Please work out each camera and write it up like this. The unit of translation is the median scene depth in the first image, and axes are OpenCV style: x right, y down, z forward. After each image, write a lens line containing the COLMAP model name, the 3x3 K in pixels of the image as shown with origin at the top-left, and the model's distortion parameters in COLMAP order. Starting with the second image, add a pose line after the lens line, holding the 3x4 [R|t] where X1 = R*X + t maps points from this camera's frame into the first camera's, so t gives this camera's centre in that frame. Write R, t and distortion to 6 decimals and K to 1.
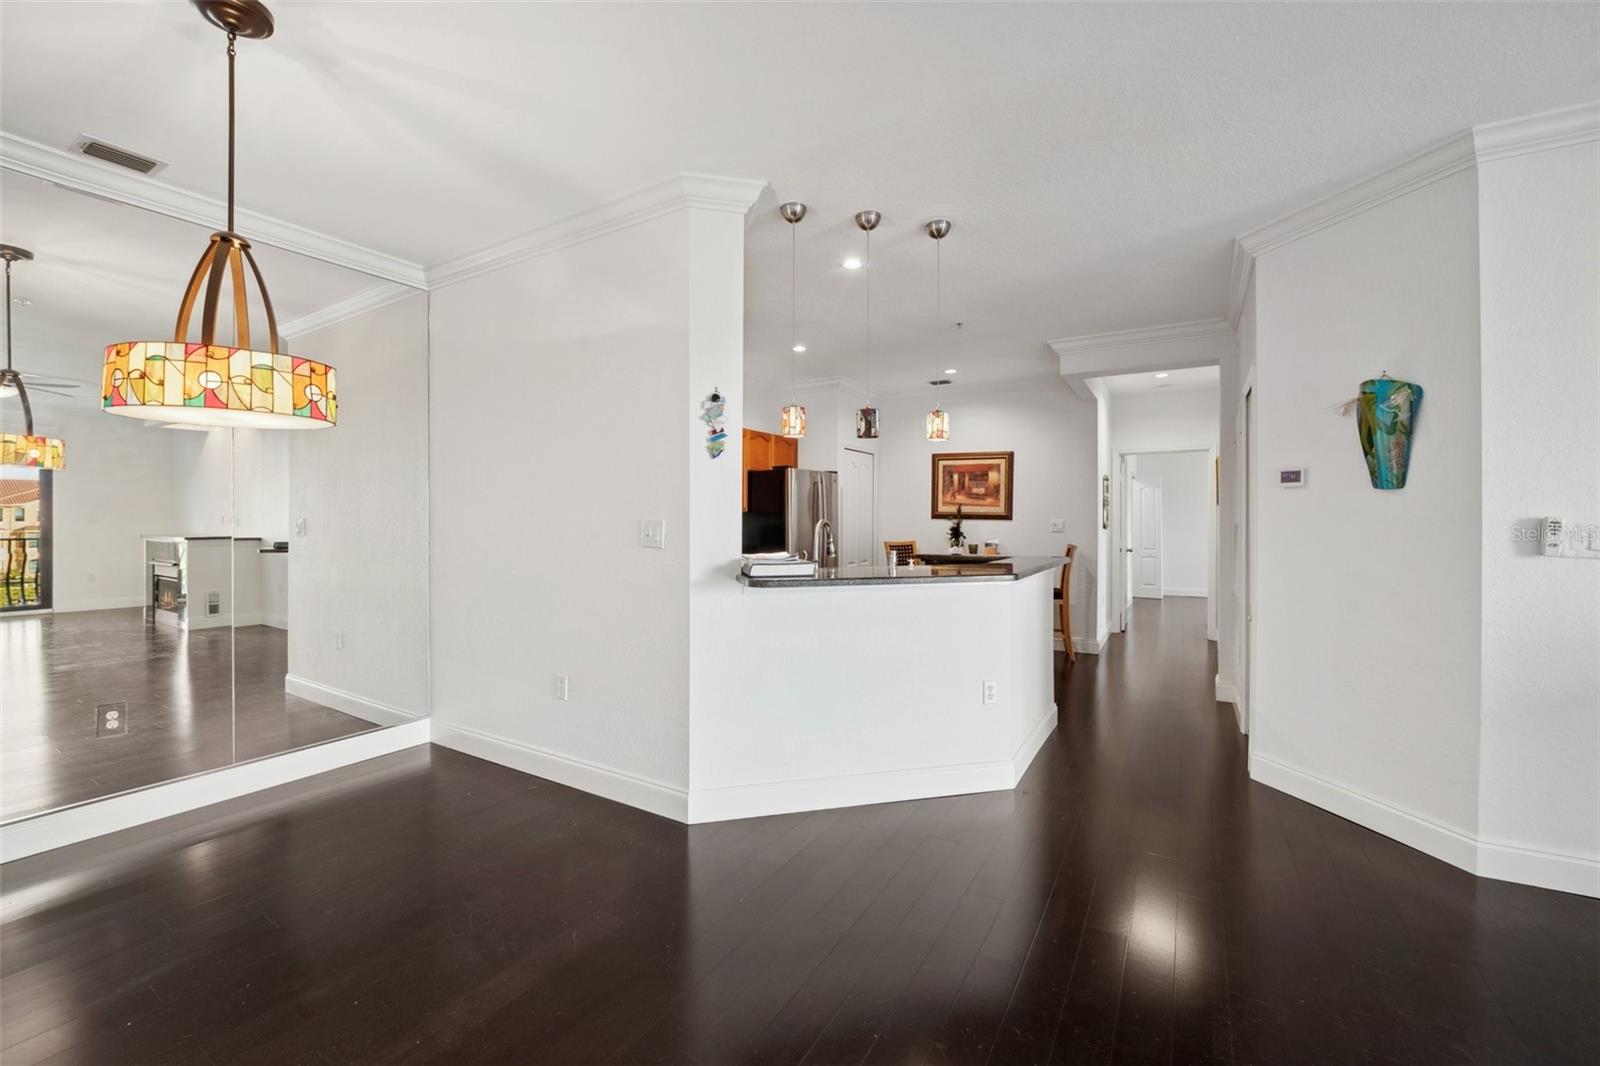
lens RADIAL K [[645.0, 0, 797.1], [0, 645.0, 525.0], [0, 0, 1]] dist [0.023676, -0.002934]
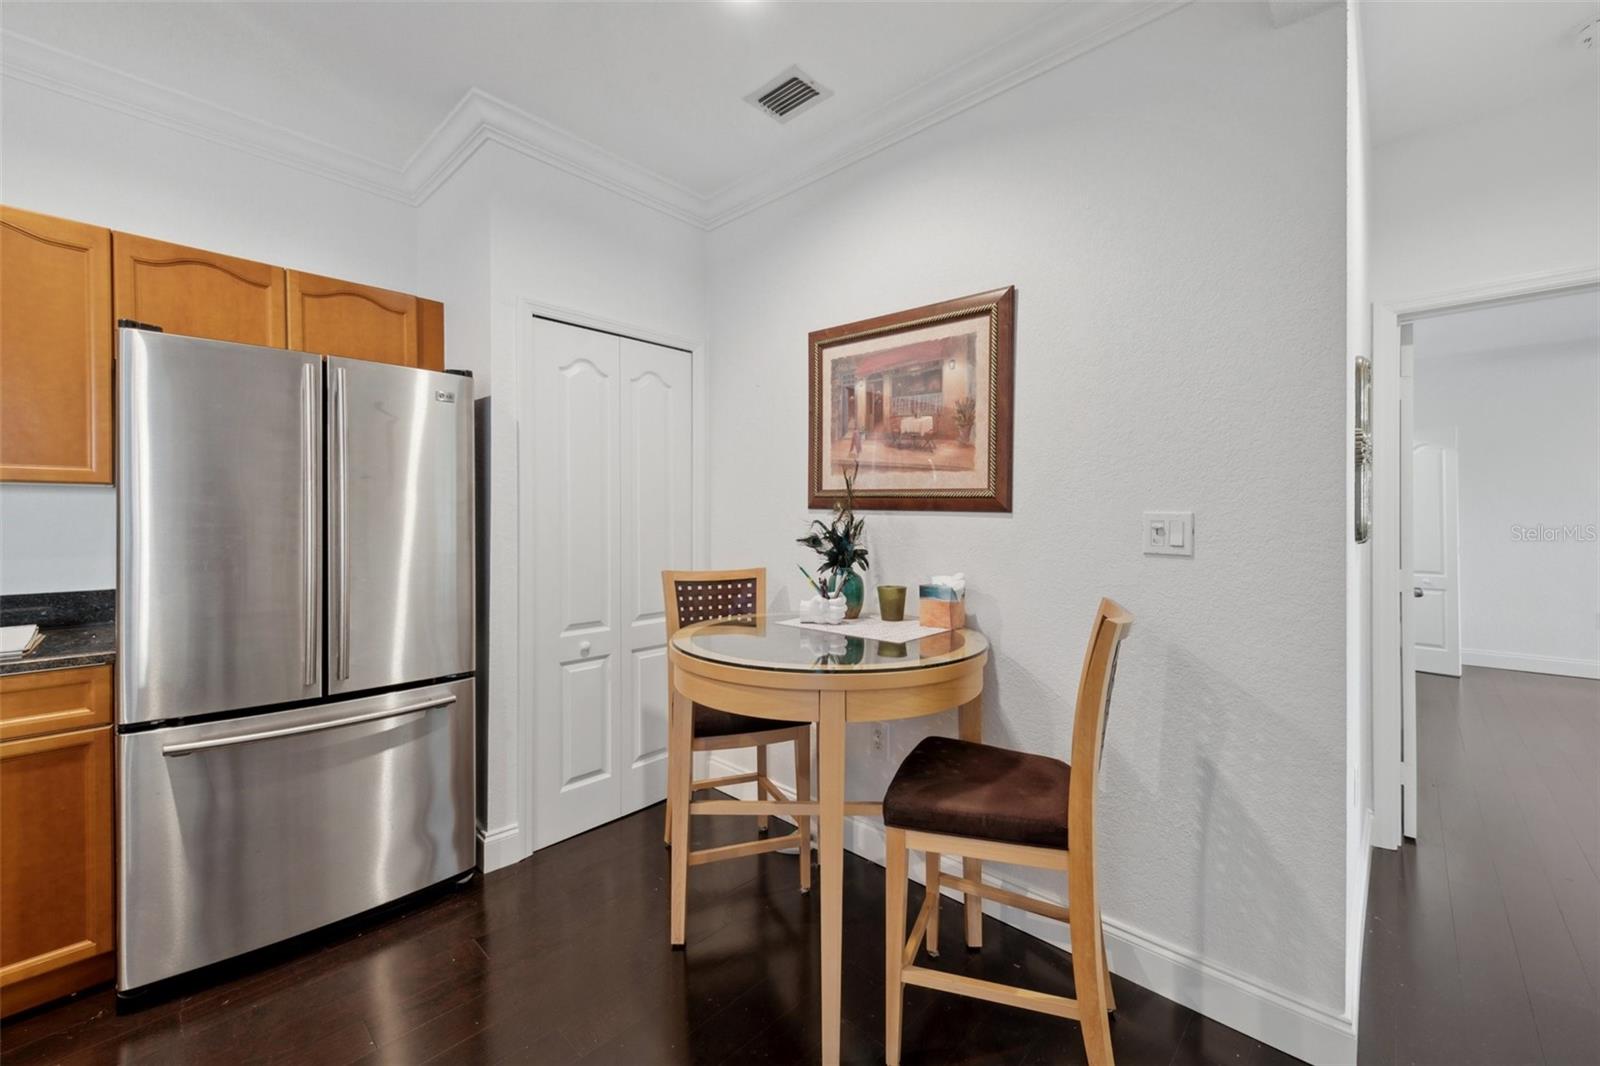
lens RADIAL K [[645.0, 0, 799.7], [0, 645.0, 514.5], [0, 0, 1]] dist [0.023676, -0.002934]
pose [[0.978057, -0.000580, -0.208338, 0.292192], [-0.000007, 0.999996, -0.002817, -0.005532], [0.208339, 0.002756, 0.978053, 0.664847]]
